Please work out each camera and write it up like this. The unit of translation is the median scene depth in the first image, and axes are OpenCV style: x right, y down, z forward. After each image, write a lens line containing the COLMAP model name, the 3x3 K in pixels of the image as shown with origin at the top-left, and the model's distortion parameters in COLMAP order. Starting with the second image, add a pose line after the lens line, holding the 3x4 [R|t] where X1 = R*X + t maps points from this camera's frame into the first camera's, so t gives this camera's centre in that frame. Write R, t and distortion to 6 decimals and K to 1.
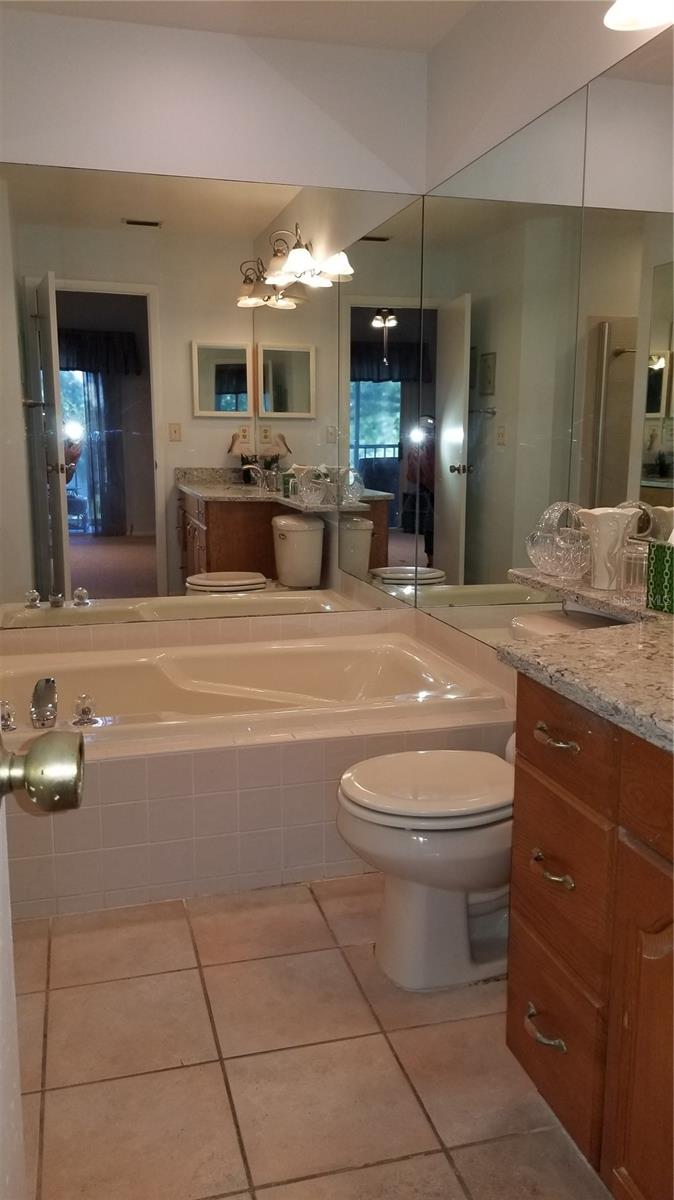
lens RADIAL K [[938.7, 0, 346.9], [0, 938.7, 578.1], [0, 0, 1]] dist [0.104788, -0.192153]
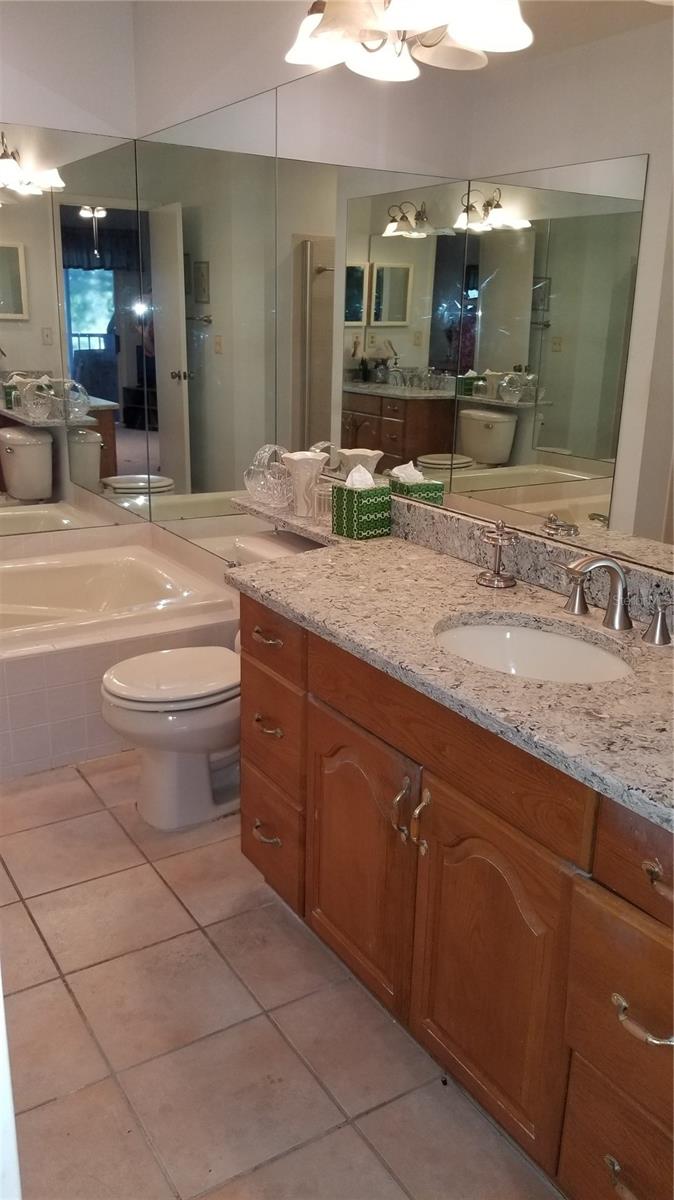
lens RADIAL K [[938.7, 0, 346.9], [0, 938.7, 578.1], [0, 0, 1]] dist [0.104788, -0.192153]
pose [[0.957945, -0.061719, 0.280235, -0.035035], [0.027440, 0.991823, 0.124638, -0.057372], [-0.285636, -0.111707, 0.951806, -0.232781]]
